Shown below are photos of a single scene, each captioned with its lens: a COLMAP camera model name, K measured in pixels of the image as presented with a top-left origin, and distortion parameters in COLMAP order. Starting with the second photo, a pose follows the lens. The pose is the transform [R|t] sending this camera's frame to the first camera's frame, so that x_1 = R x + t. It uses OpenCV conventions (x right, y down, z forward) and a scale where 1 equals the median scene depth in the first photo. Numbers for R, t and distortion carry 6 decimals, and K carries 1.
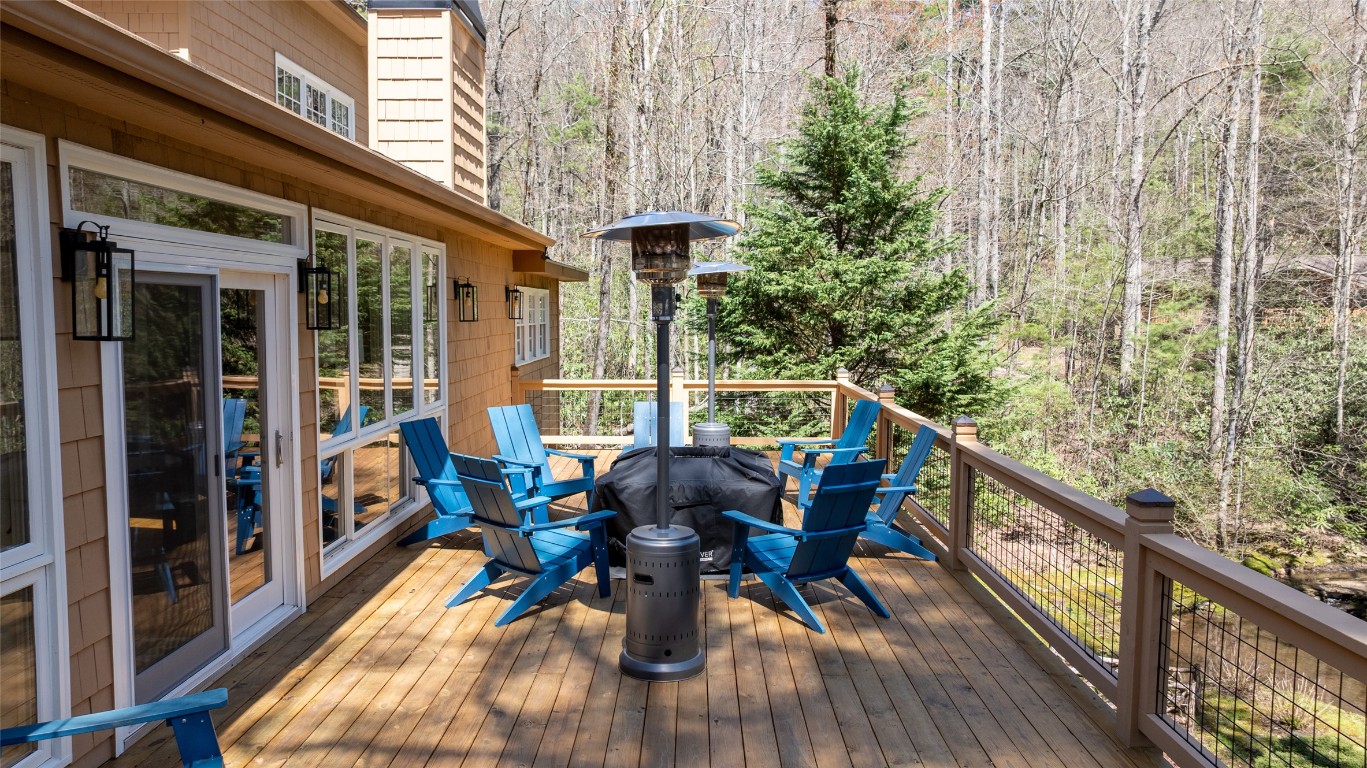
lens RADIAL K [[971.6, 0, 672.7], [0, 971.6, 387.3], [0, 0, 1]] dist [-0.035014, 0.034834]
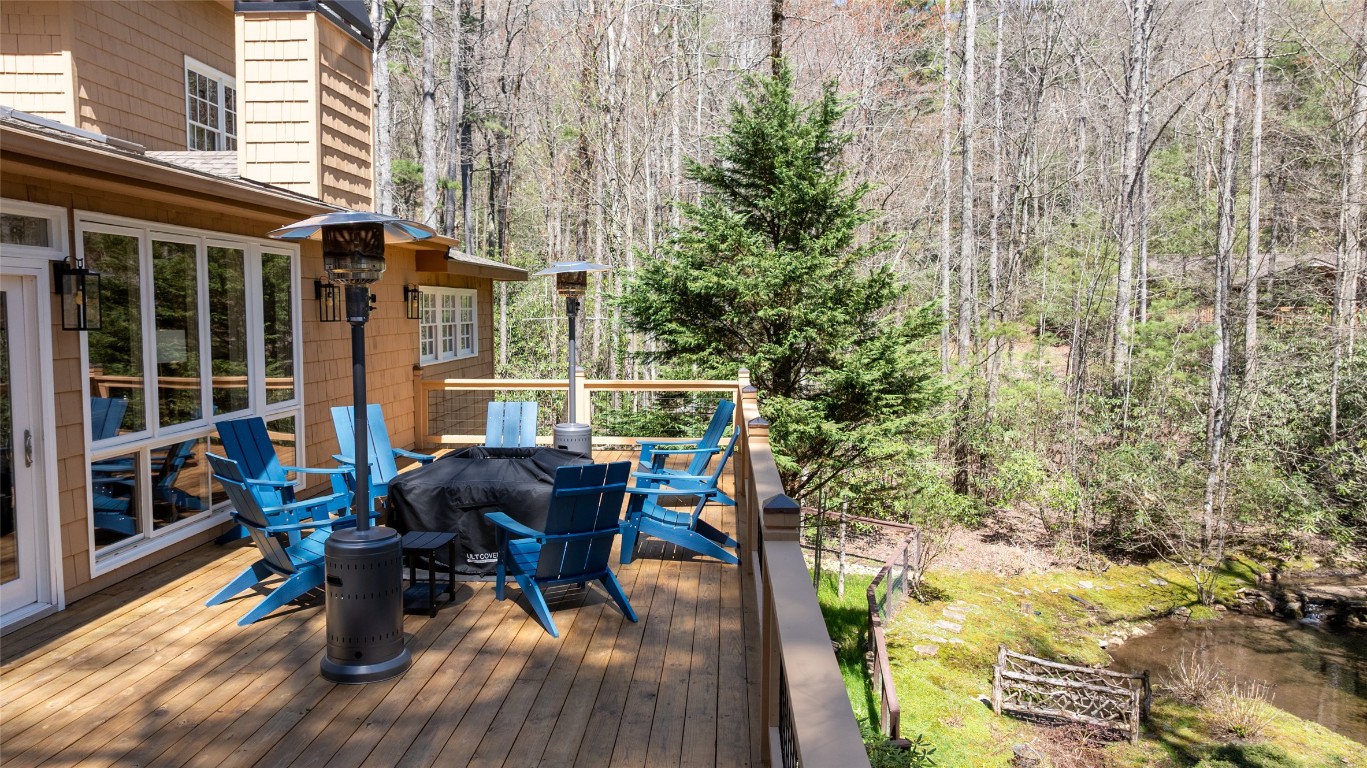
lens RADIAL K [[971.6, 0, 689.4], [0, 971.6, 383.6], [0, 0, 1]] dist [-0.035014, 0.034834]
pose [[0.999438, 0.001832, -0.033463, 0.141669], [-0.001899, 0.999996, -0.001978, -0.001467], [0.033459, 0.002040, 0.999438, 0.007089]]
